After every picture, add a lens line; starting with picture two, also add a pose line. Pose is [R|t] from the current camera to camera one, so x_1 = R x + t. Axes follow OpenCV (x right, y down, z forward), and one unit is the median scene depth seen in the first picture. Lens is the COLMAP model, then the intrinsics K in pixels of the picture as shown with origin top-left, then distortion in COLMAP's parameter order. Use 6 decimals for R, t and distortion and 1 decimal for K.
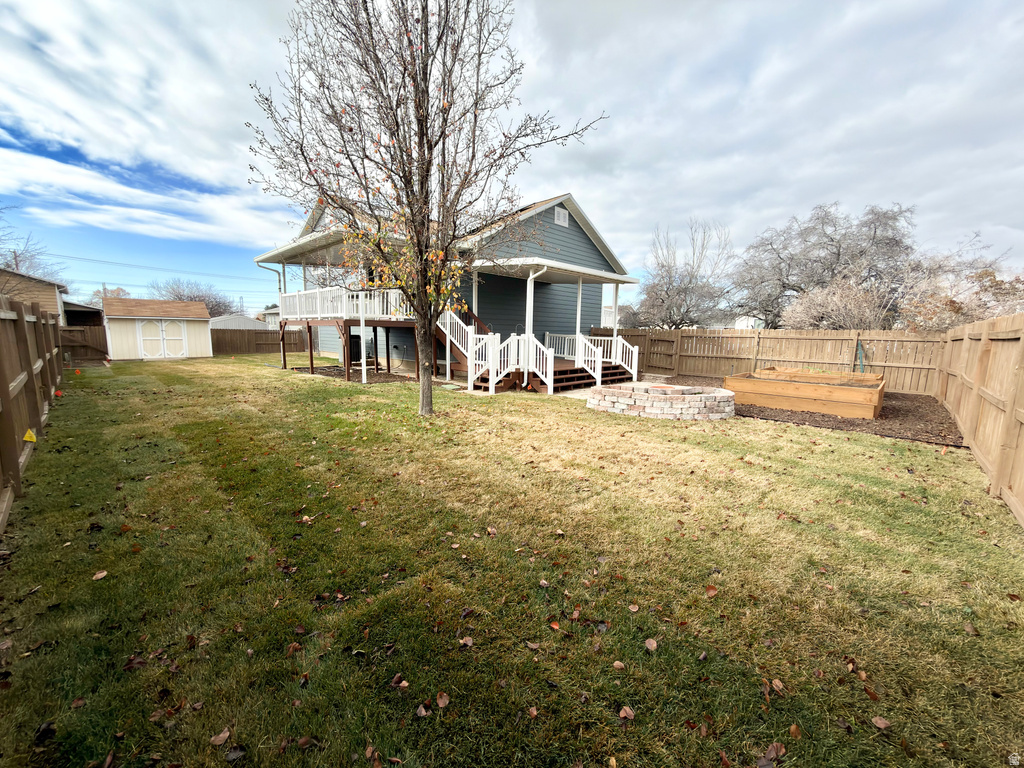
lens RADIAL K [[407.6, 0, 509.3], [0, 407.6, 387.0], [0, 0, 1]] dist [0.000186, 0.000377]
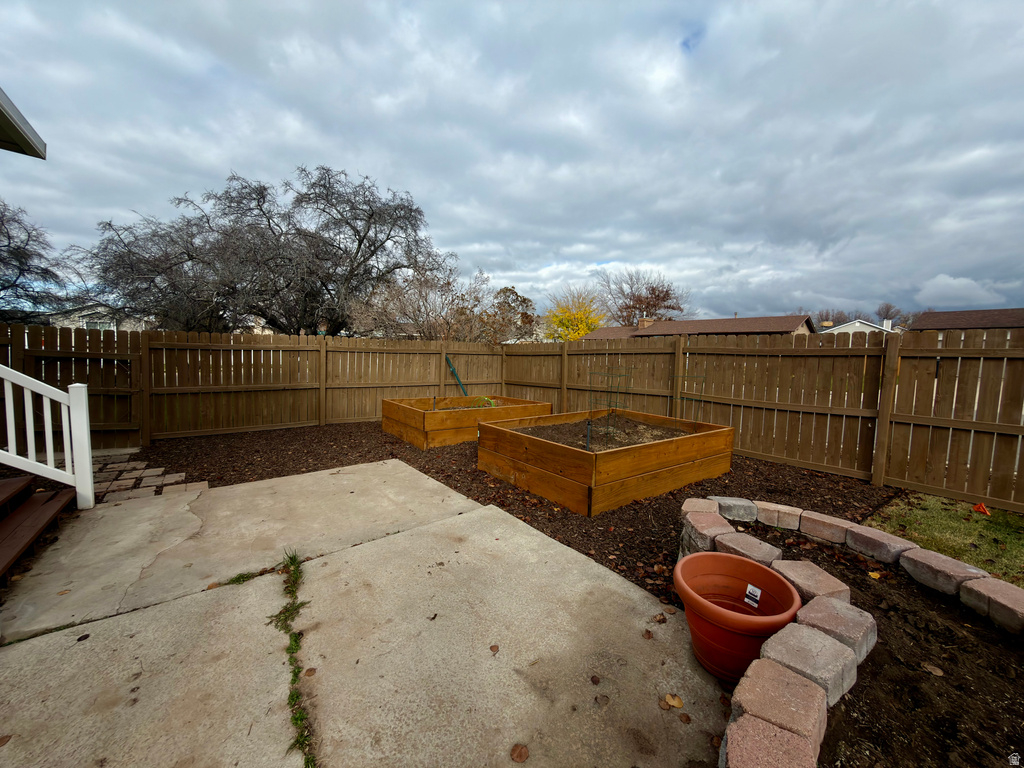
lens RADIAL K [[407.6, 0, 508.6], [0, 407.6, 382.1], [0, 0, 1]] dist [0.000186, 0.000377]
pose [[0.173905, -0.077603, 0.981700, 0.085207], [0.112242, 0.991956, 0.058531, -0.083739], [-0.978345, 0.100009, 0.181216, 0.648049]]
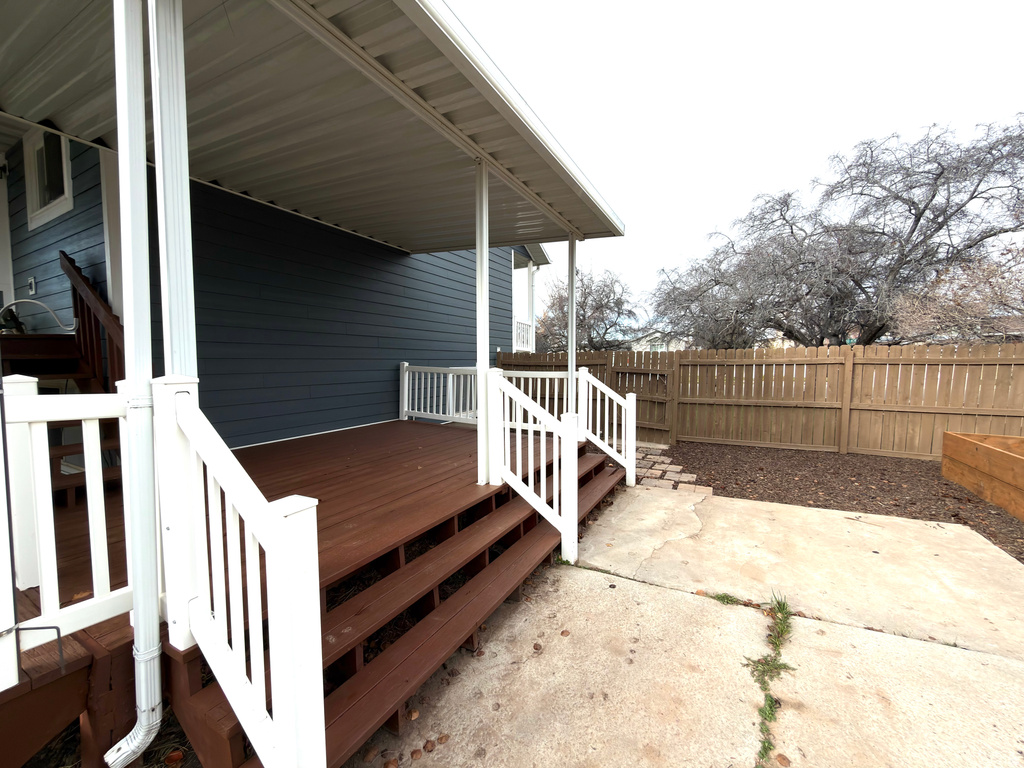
lens RADIAL K [[407.6, 0, 512.8], [0, 407.6, 384.1], [0, 0, 1]] dist [0.000186, 0.000377]
pose [[0.963832, -0.033303, 0.264420, 0.101603], [0.053944, 0.996004, -0.071183, -0.086569], [-0.260993, 0.082873, 0.961777, 0.649781]]
